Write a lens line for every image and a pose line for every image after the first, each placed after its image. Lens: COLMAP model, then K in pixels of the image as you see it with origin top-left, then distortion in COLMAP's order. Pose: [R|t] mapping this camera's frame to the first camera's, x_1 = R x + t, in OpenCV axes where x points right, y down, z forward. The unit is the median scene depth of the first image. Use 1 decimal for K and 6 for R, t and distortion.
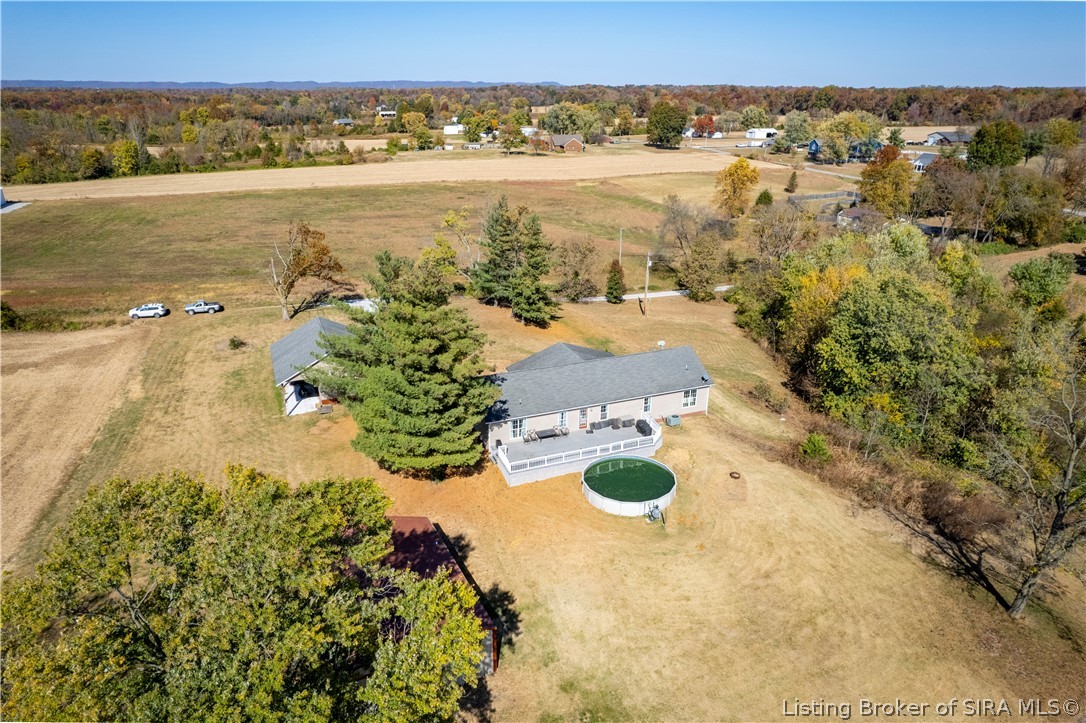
lens RADIAL K [[690.8, 0, 547.2], [0, 690.8, 375.0], [0, 0, 1]] dist [-0.074481, 0.063274]
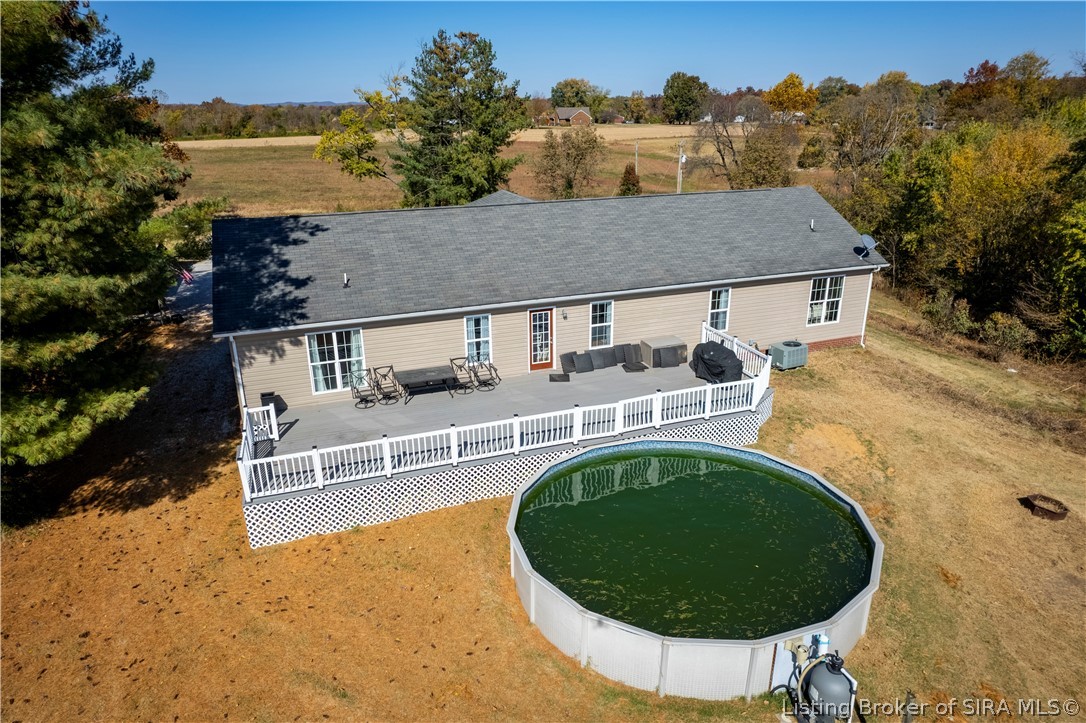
lens RADIAL K [[690.8, 0, 547.2], [0, 690.8, 375.0], [0, 0, 1]] dist [-0.074481, 0.063274]
pose [[0.999822, -0.001883, -0.018793, 0.063809], [0.001459, 0.999744, -0.022566, 0.091631], [0.018830, 0.022535, 0.999569, 0.672825]]
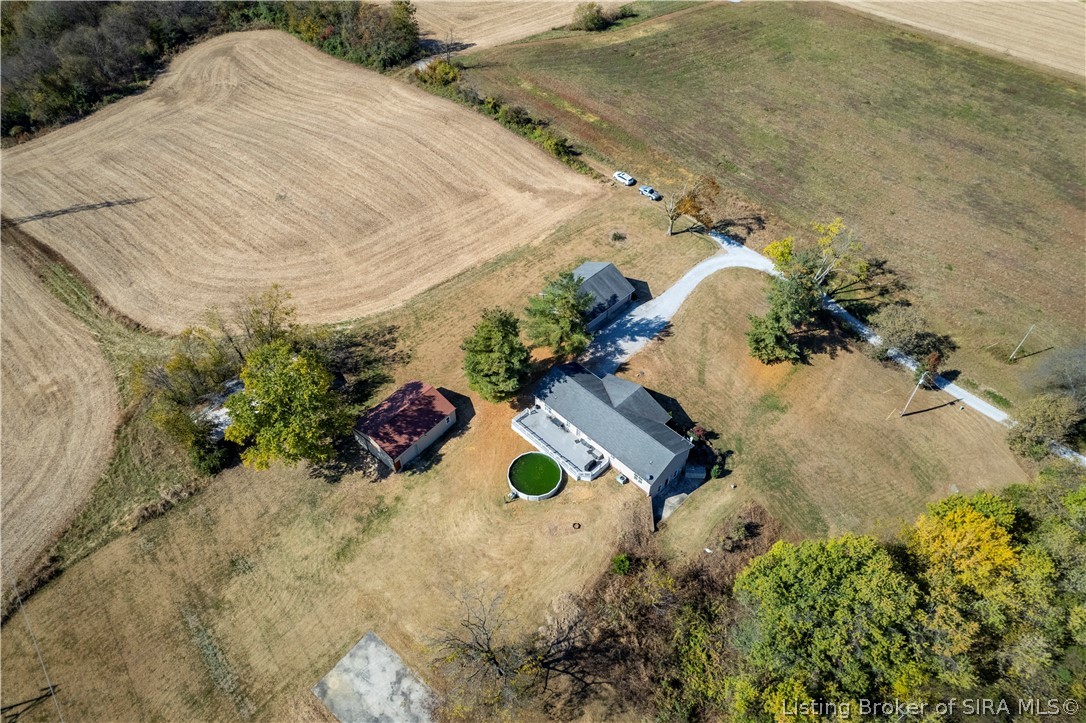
lens RADIAL K [[690.8, 0, 547.2], [0, 690.8, 375.0], [0, 0, 1]] dist [-0.074481, 0.063274]
pose [[0.392409, 0.671206, -0.628885, 0.964861], [-0.358334, 0.741266, 0.567557, -0.943010], [0.847119, 0.002636, 0.531396, 0.101026]]
